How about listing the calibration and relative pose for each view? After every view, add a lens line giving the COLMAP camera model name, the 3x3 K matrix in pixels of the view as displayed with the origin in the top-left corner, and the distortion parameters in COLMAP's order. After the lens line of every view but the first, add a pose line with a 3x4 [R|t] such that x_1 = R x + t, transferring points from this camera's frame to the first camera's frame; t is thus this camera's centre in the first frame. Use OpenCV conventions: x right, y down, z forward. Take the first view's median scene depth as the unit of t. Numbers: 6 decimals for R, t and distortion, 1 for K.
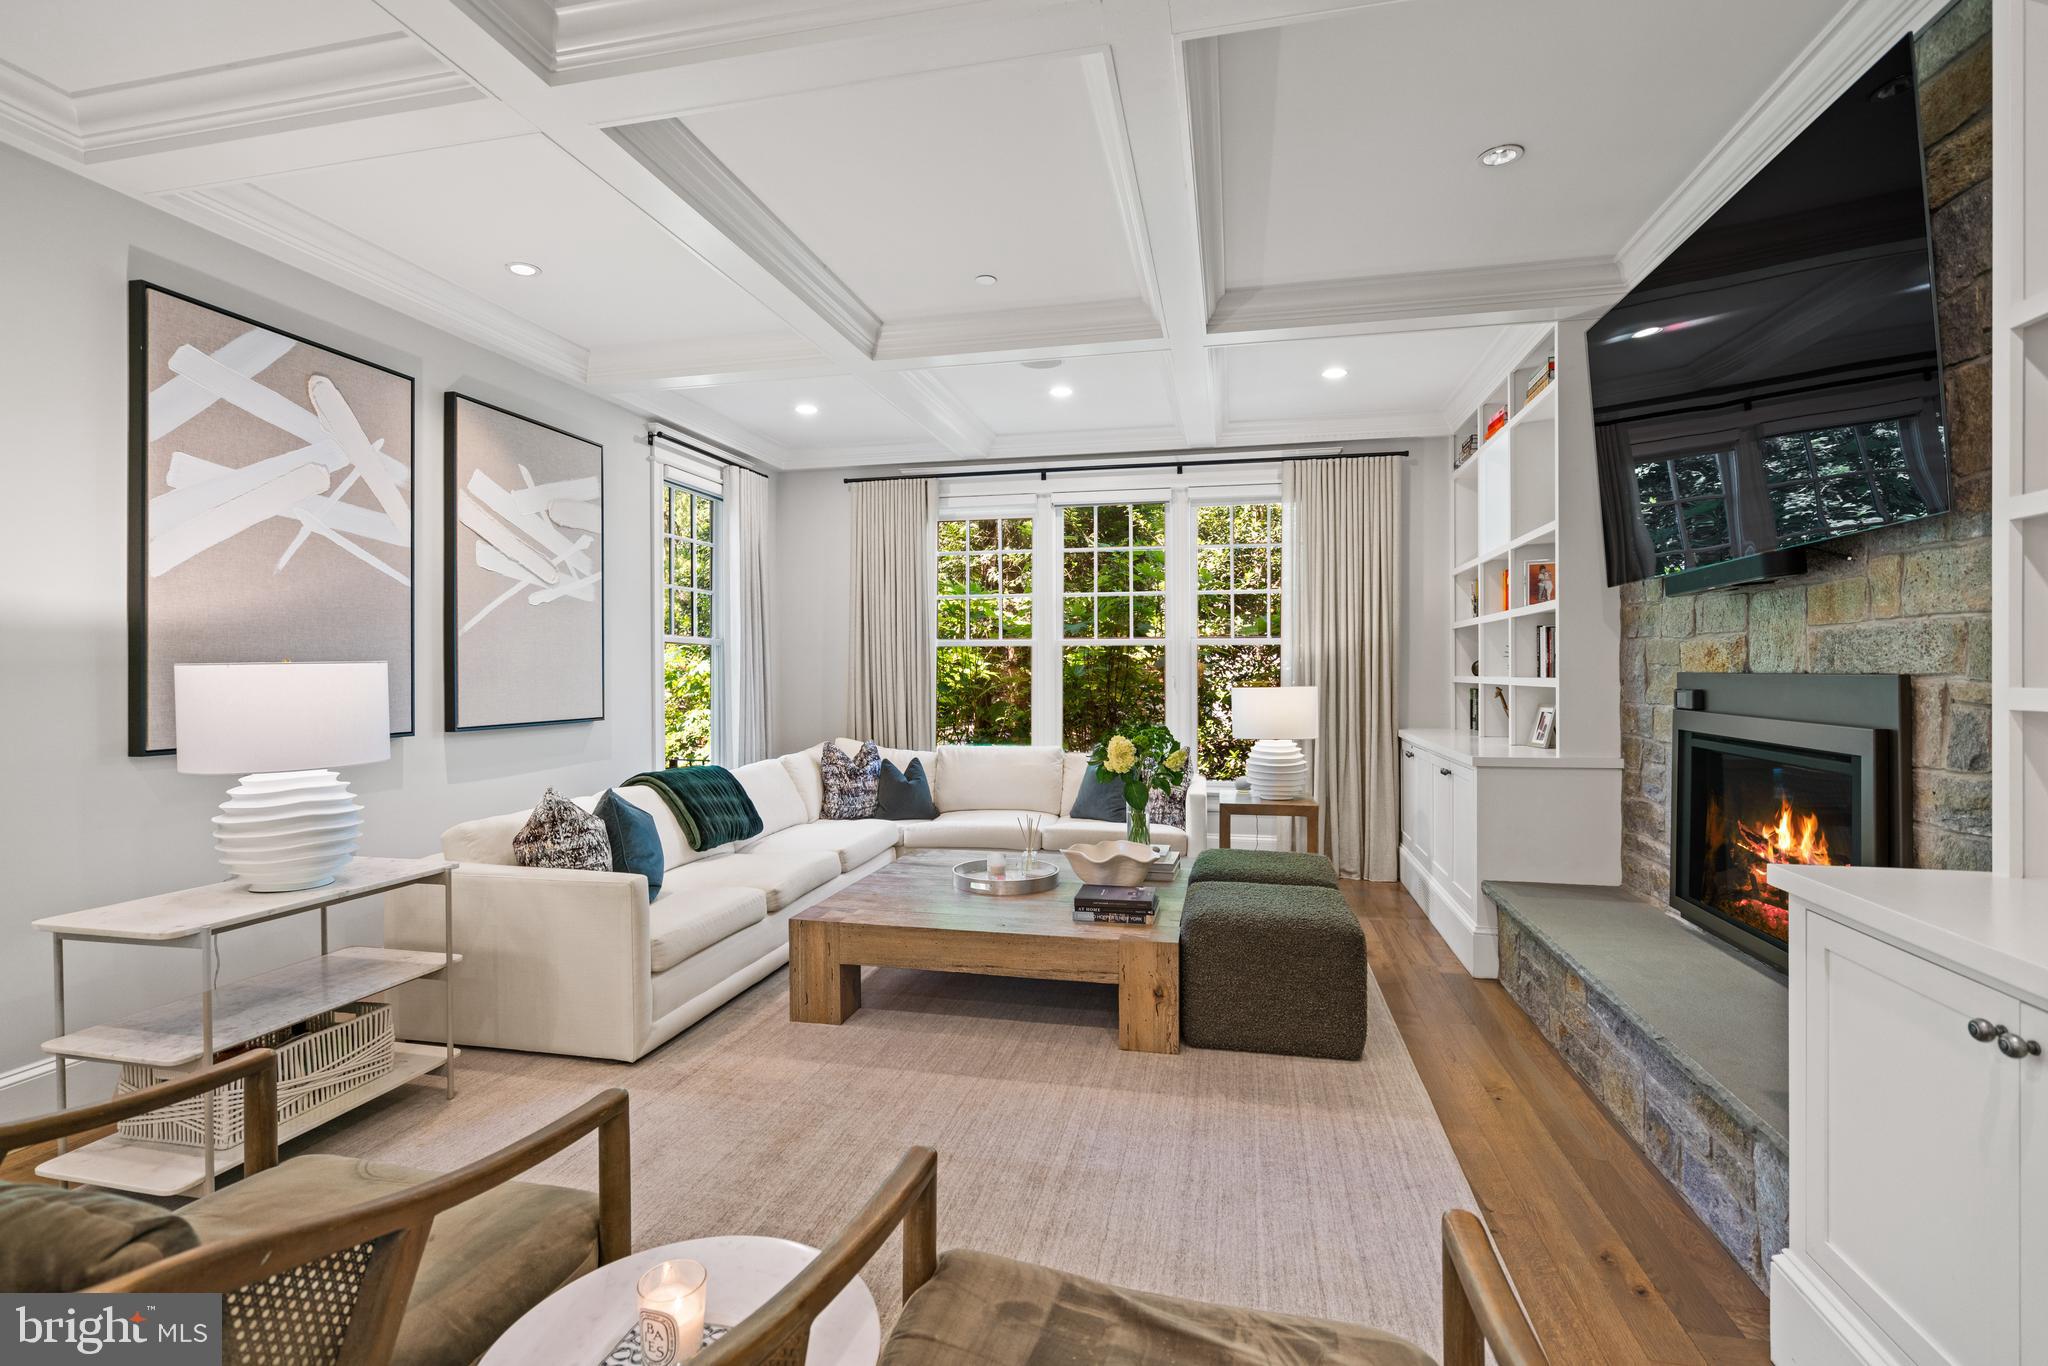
lens RADIAL K [[947.1, 0, 1025.3], [0, 947.1, 674.5], [0, 0, 1]] dist [-0.005325, 0.003099]
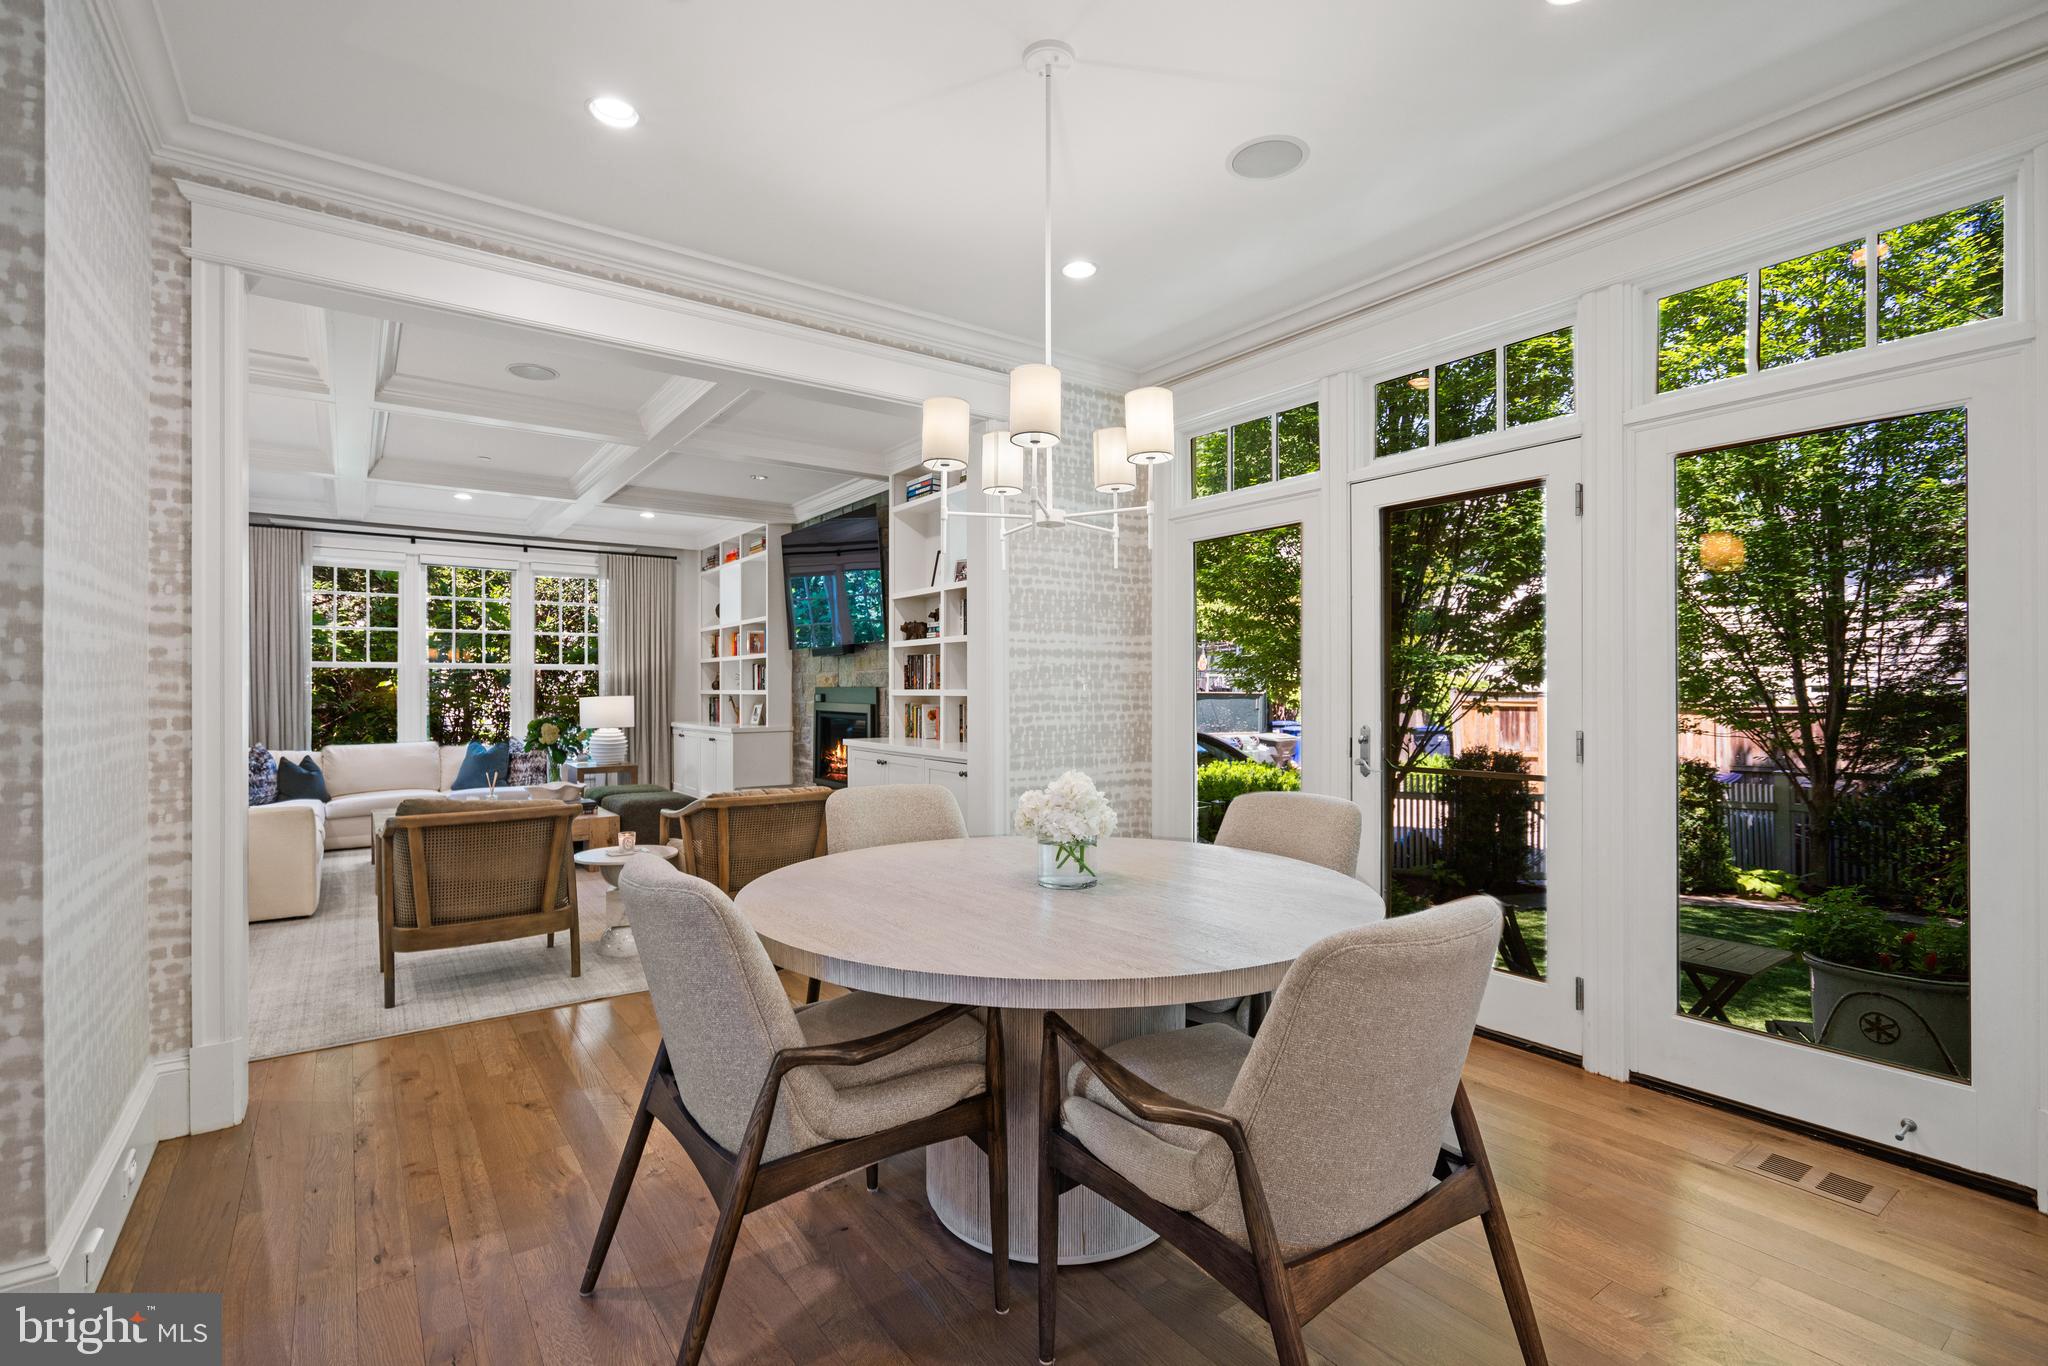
lens RADIAL K [[947.1, 0, 1014.2], [0, 947.1, 688.9], [0, 0, 1]] dist [-0.005325, 0.003099]
pose [[0.673992, -0.002848, 0.738733, -0.480020], [0.002365, 0.999996, 0.001697, -0.000352], [-0.738735, 0.000603, 0.673996, -0.639746]]
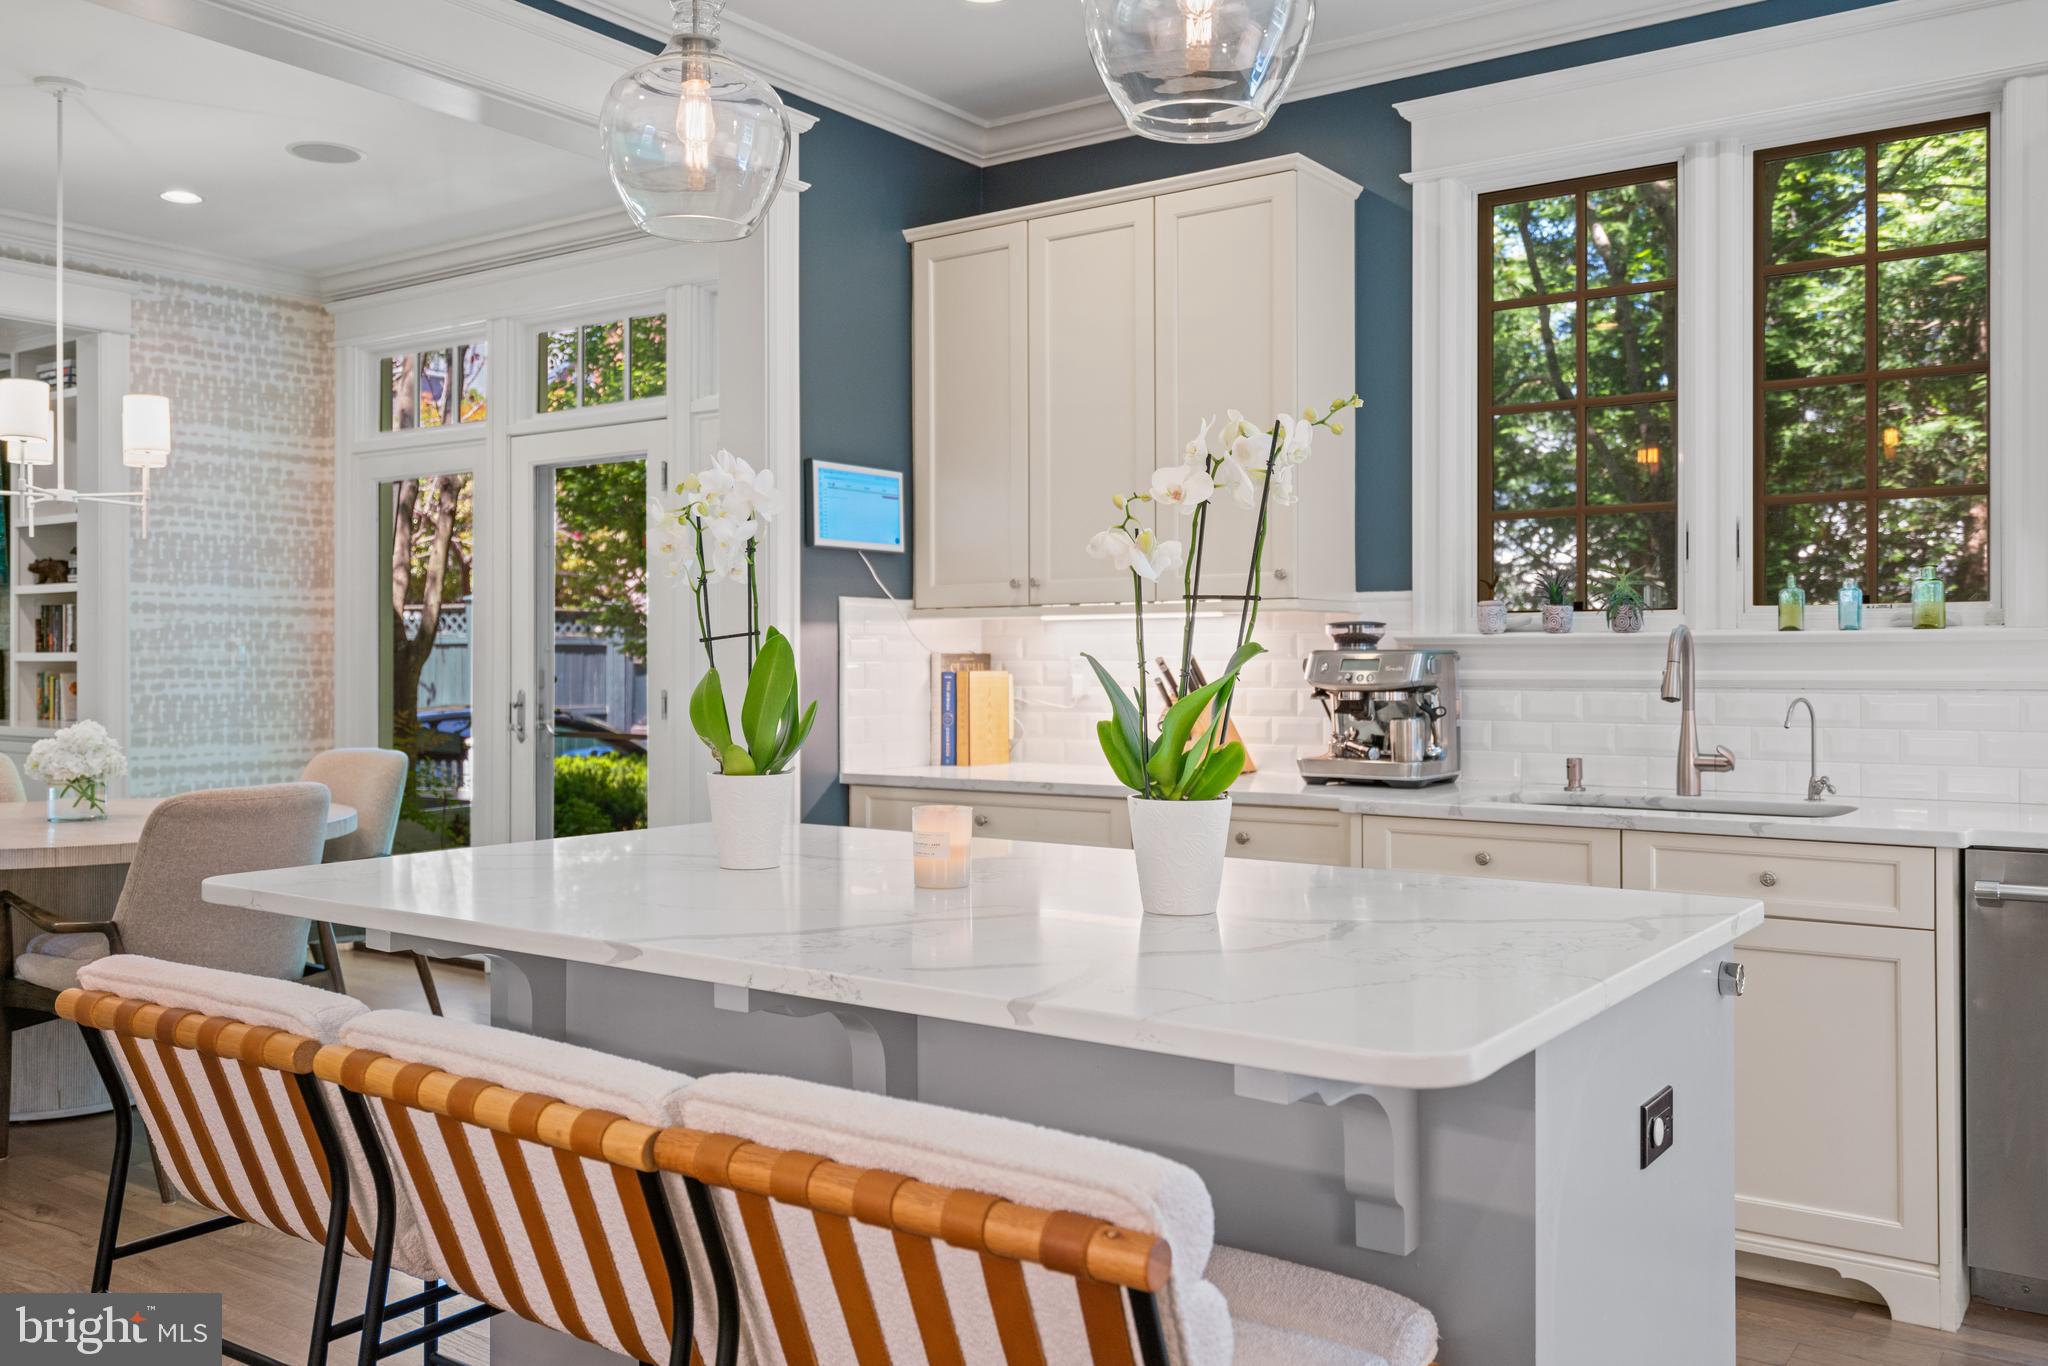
lens RADIAL K [[1786.1, 0, 1024.9], [0, 1786.1, 661.2], [0, 0, 1]] dist [0.021709, -0.001698]
pose [[0.415382, -0.002357, 0.909644, -0.639751], [-0.000865, 0.999995, 0.002986, 0.001895], [-0.909647, -0.002027, 0.415378, -0.930648]]
